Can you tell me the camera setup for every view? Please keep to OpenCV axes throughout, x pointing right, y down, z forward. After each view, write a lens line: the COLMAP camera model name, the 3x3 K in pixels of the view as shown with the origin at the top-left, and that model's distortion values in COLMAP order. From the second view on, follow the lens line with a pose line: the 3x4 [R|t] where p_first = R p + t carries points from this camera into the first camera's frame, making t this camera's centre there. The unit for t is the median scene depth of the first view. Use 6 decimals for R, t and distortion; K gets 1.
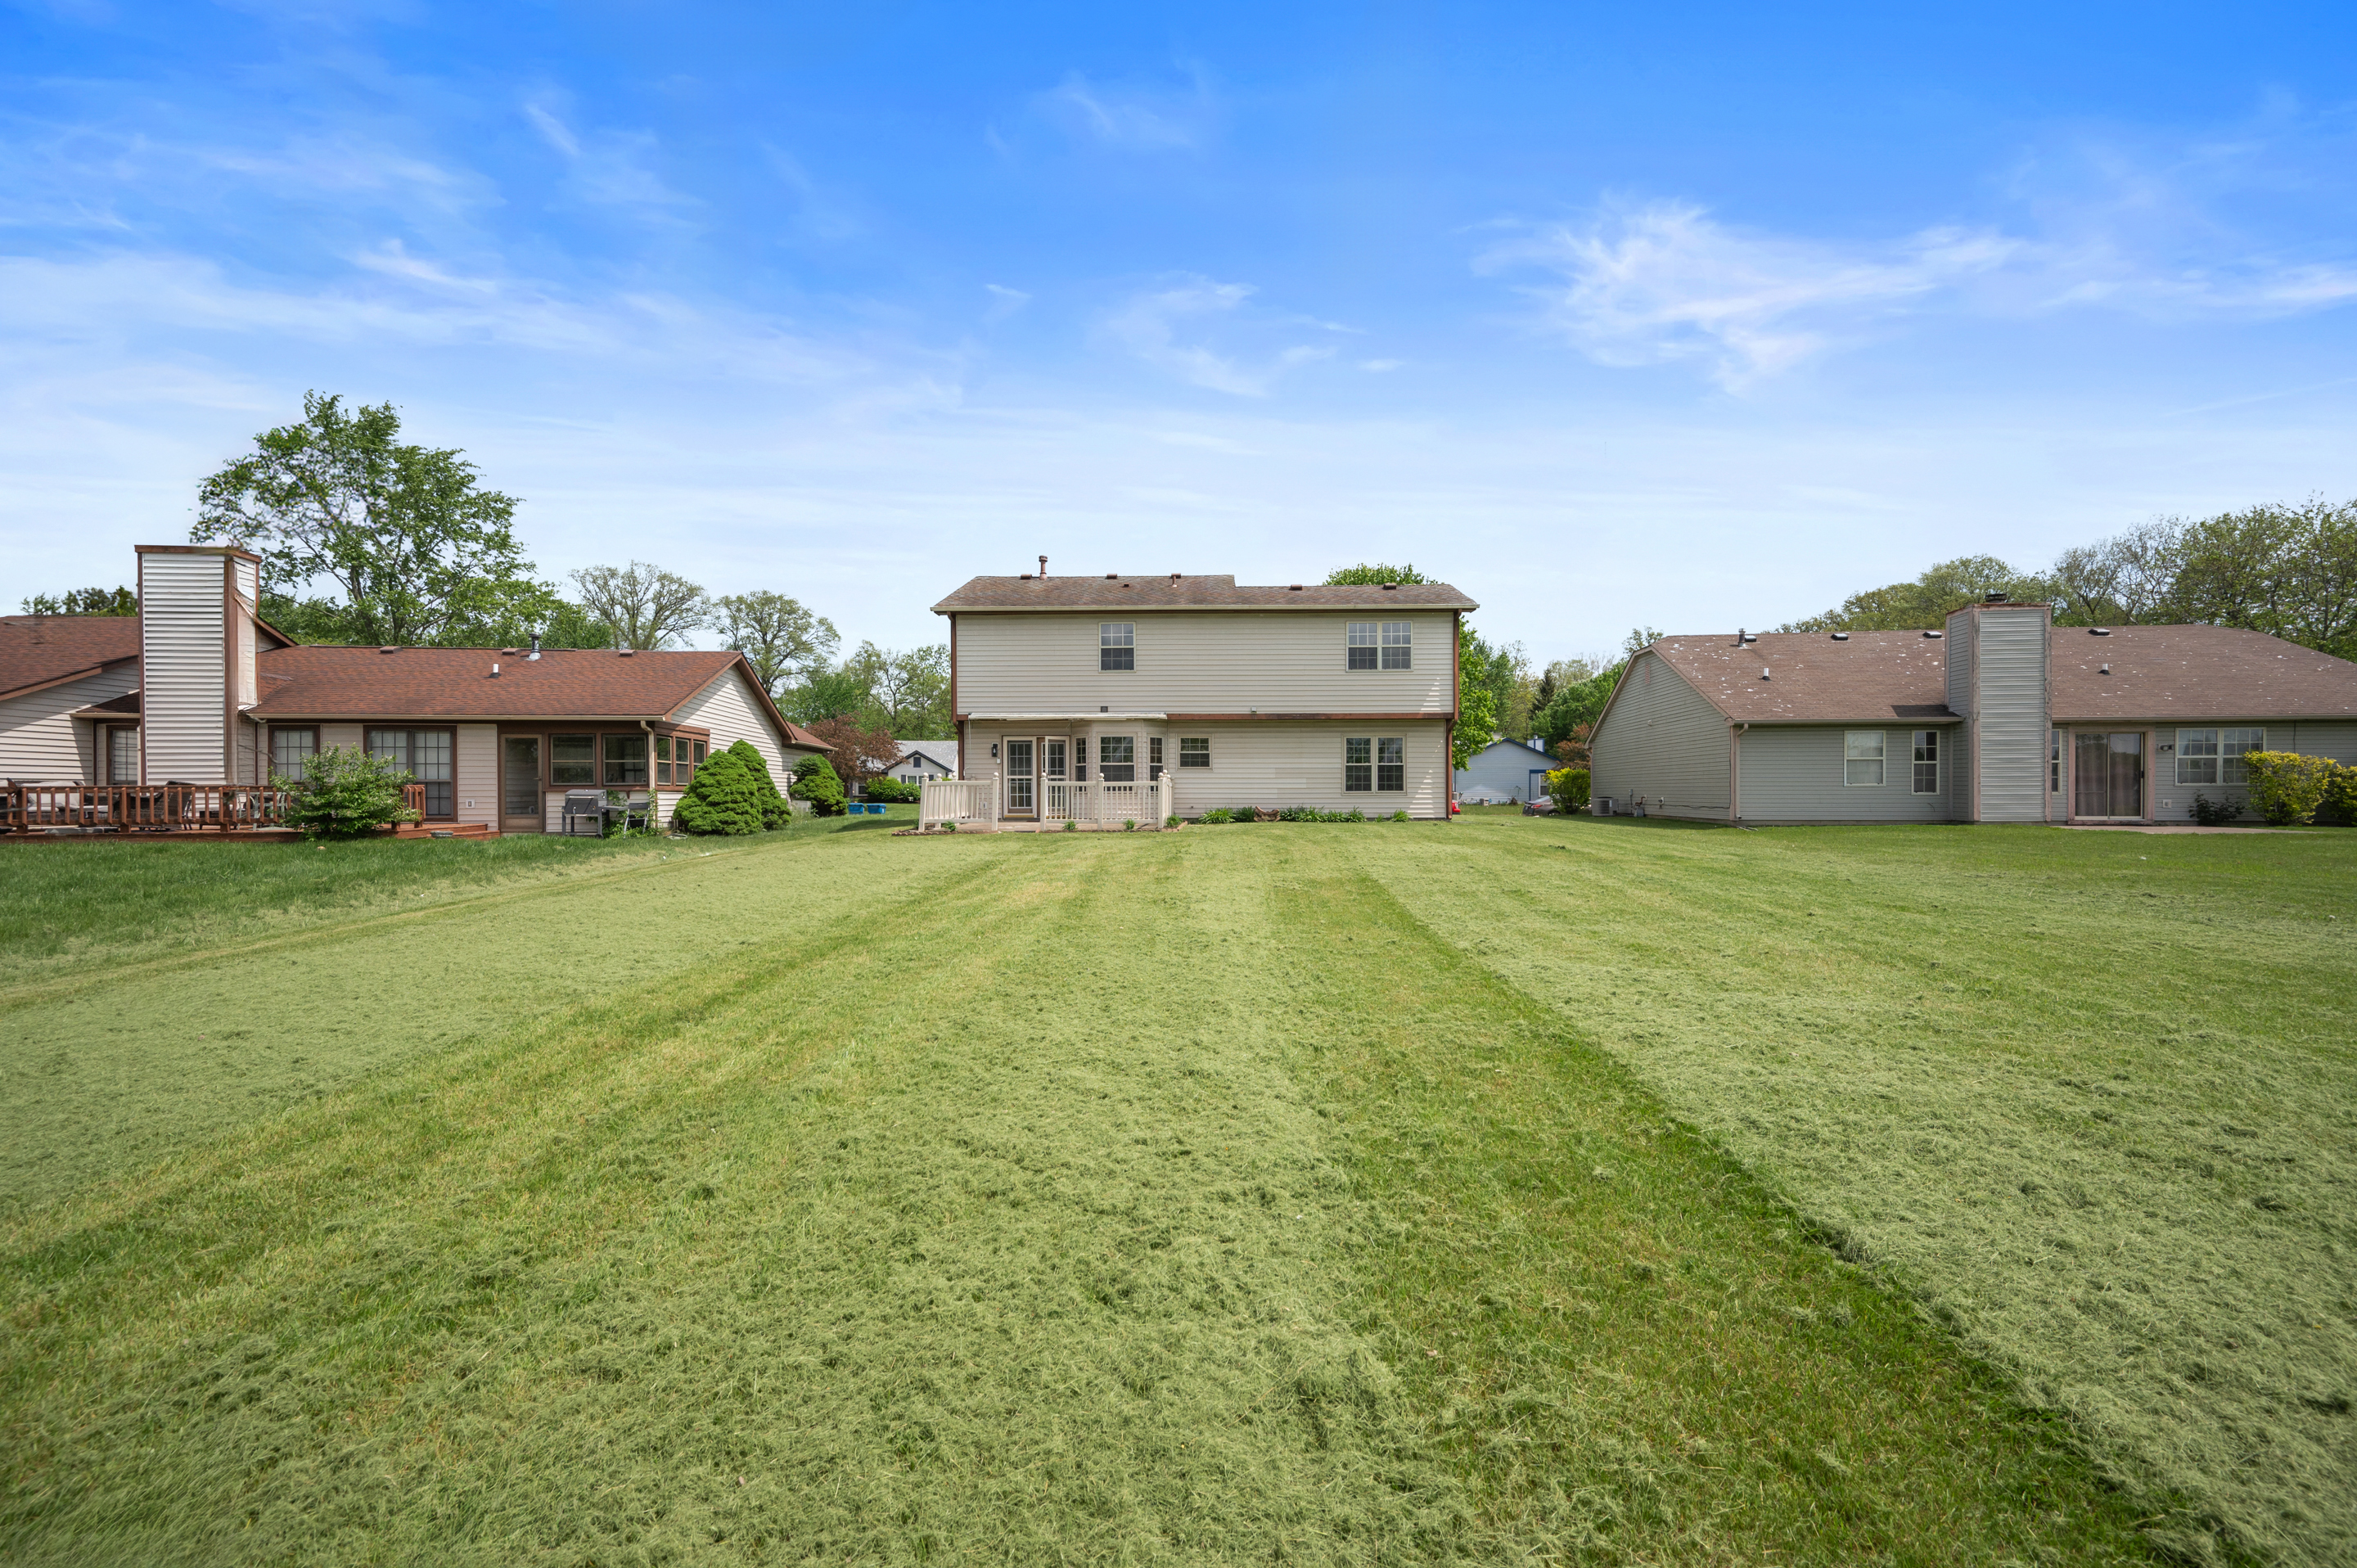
lens RADIAL K [[957.6, 0, 1184.6], [0, 957.6, 791.8], [0, 0, 1]] dist [-0.003349, -0.000163]
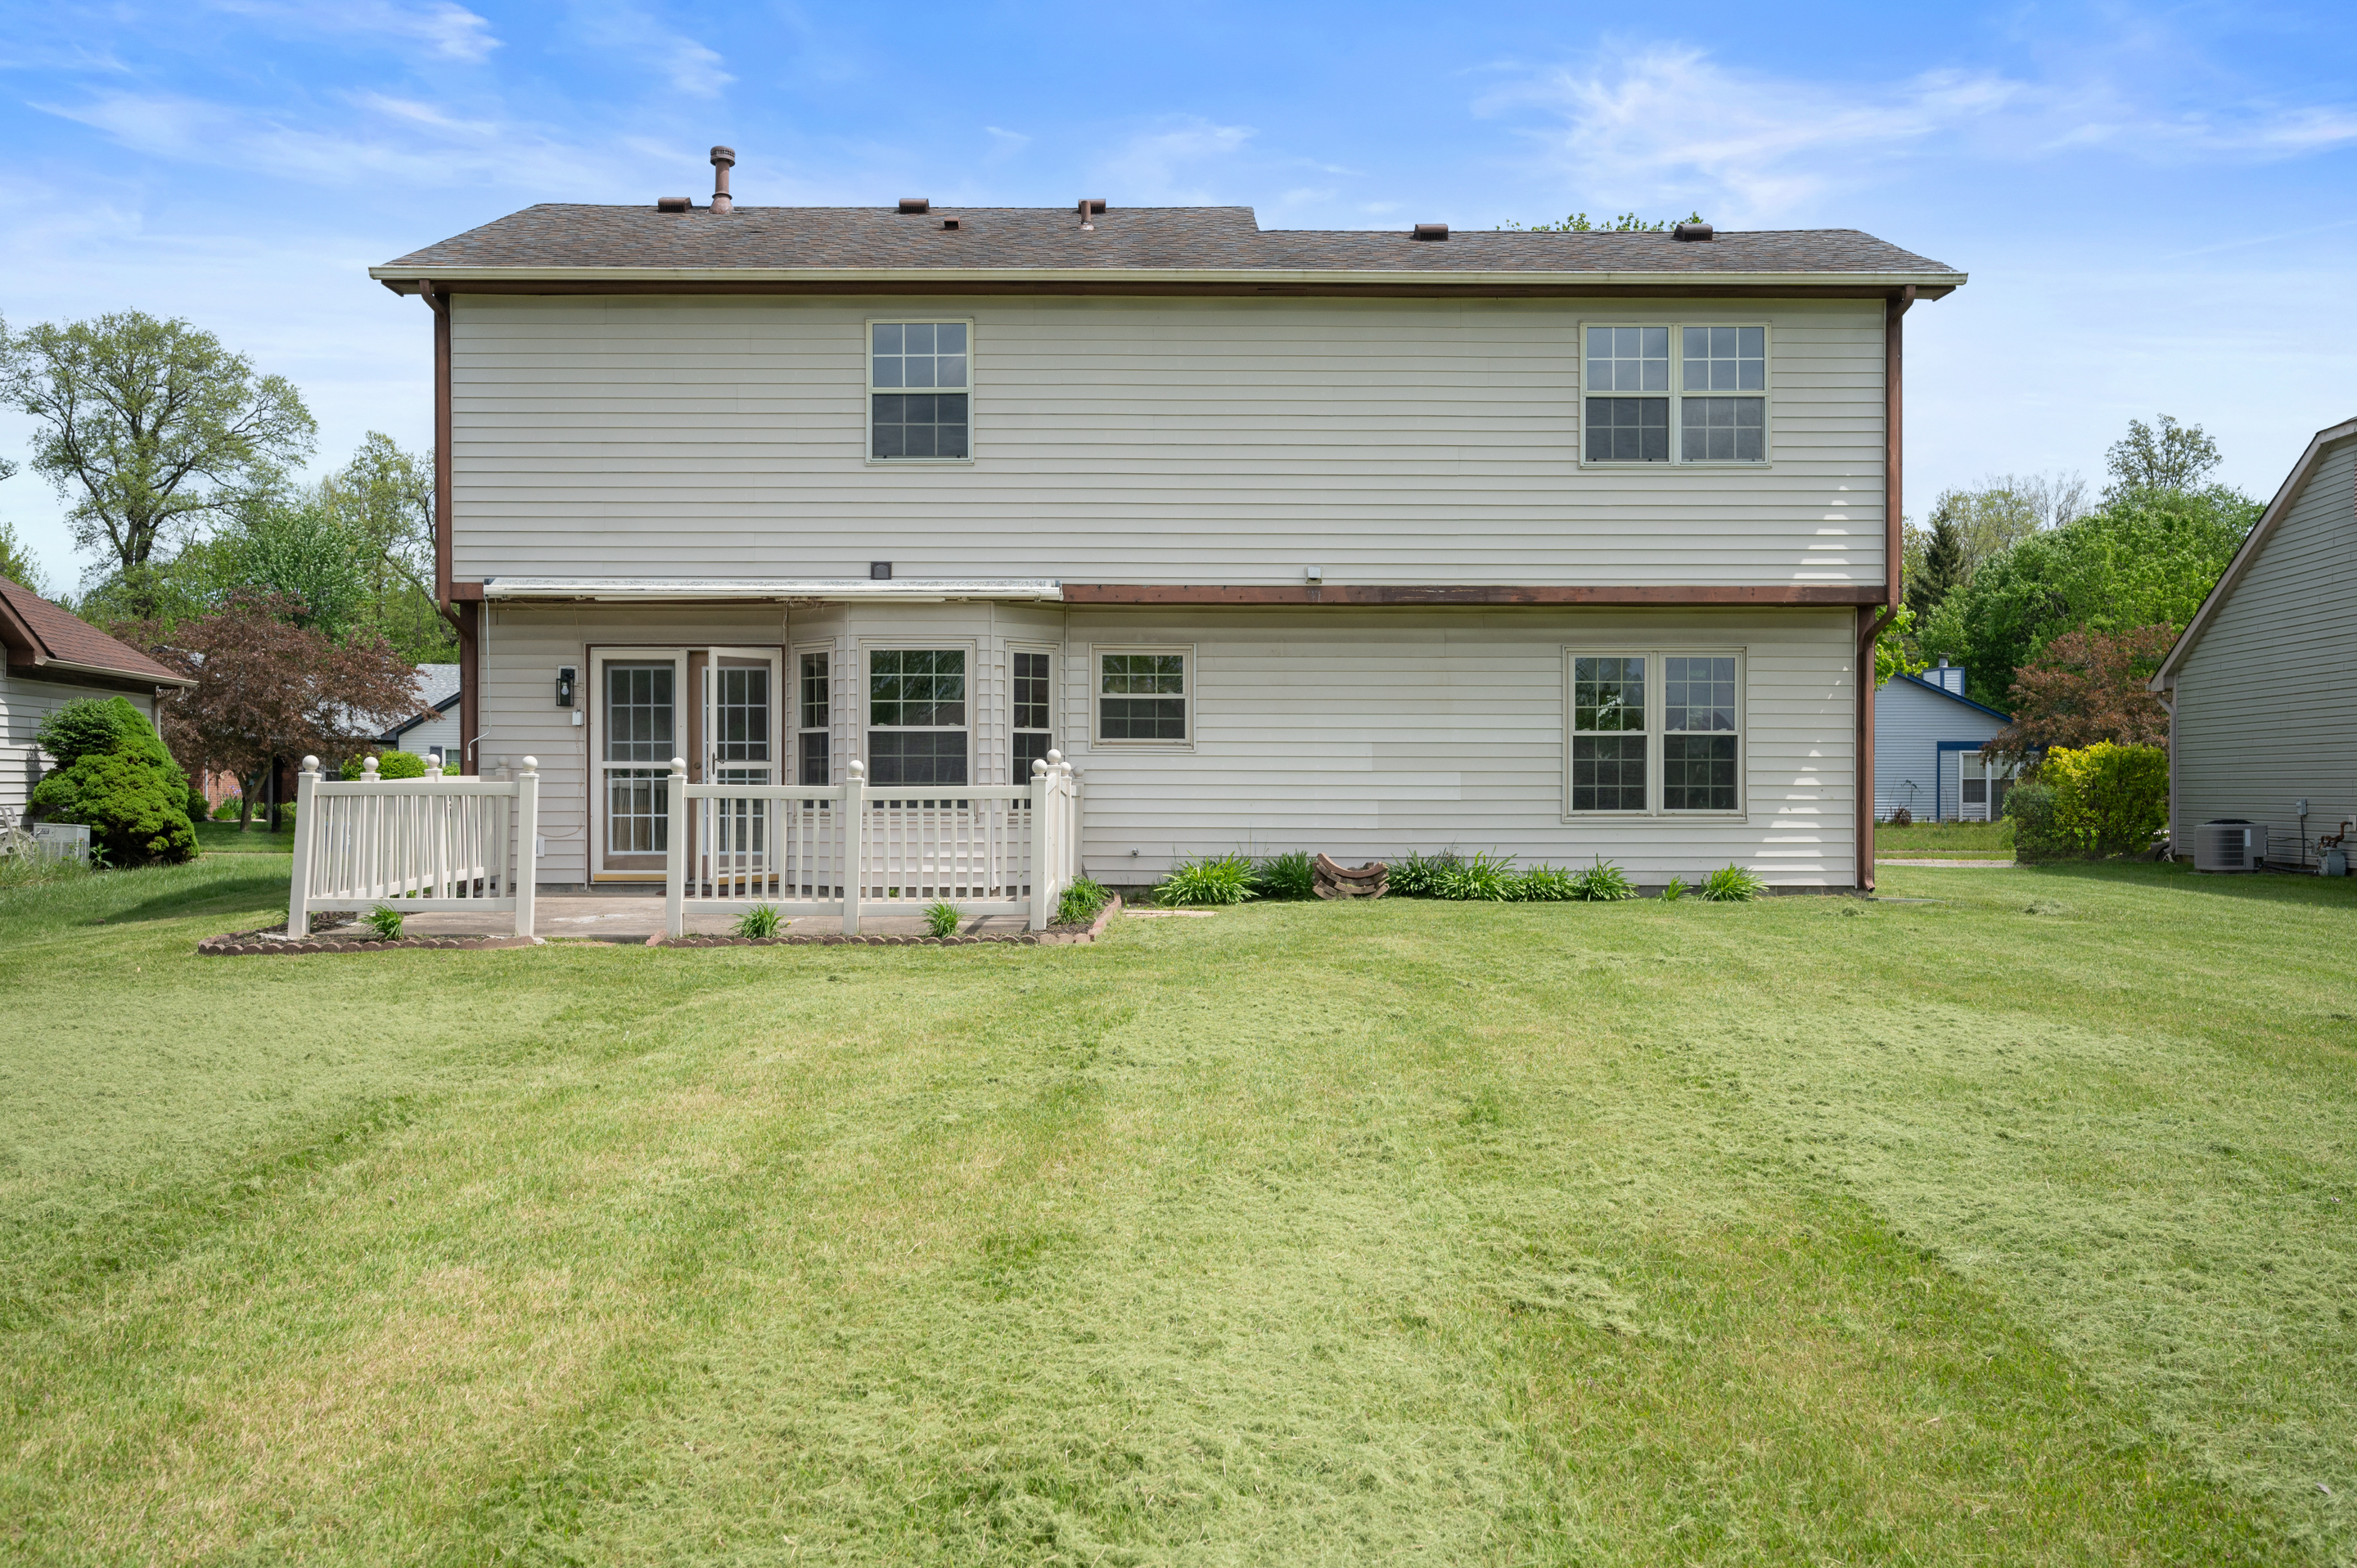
lens RADIAL K [[2044.5, 0, 1178.5], [0, 2044.5, 784.0], [0, 0, 1]] dist [-0.001247, -0.002833]
pose [[0.999503, 0.003827, 0.031293, 0.000515], [-0.003899, 0.999990, 0.002237, -0.011164], [-0.031284, -0.002358, 0.999508, 0.256957]]
